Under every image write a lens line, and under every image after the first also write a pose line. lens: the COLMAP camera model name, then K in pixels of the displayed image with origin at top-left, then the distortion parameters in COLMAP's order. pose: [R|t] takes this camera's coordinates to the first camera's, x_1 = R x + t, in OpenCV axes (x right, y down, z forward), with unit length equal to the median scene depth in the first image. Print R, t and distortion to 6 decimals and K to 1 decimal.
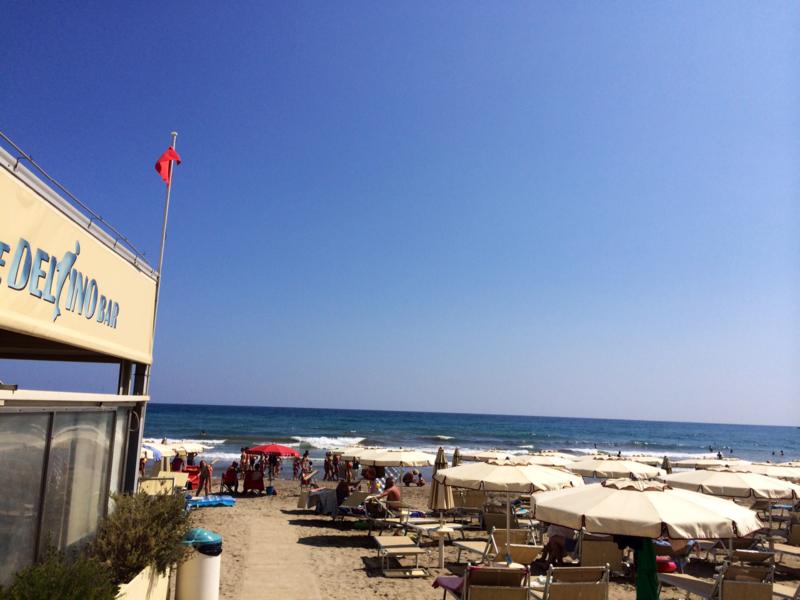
lens RADIAL K [[698.5, 0, 401.7], [0, 698.5, 299.8], [0, 0, 1]] dist [0.061773, 0.001576]
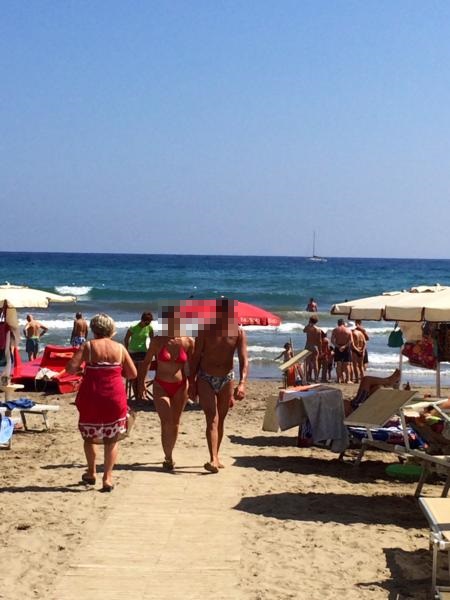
lens RADIAL K [[1394.8, 0, 224.9], [0, 1394.8, 299.9], [0, 0, 1]] dist [0.047000, 0.000000]
pose [[0.978845, -0.010039, -0.204354, 0.009664], [0.047614, 0.982550, 0.179801, 0.073371], [0.198983, -0.185727, 0.962243, 0.220949]]
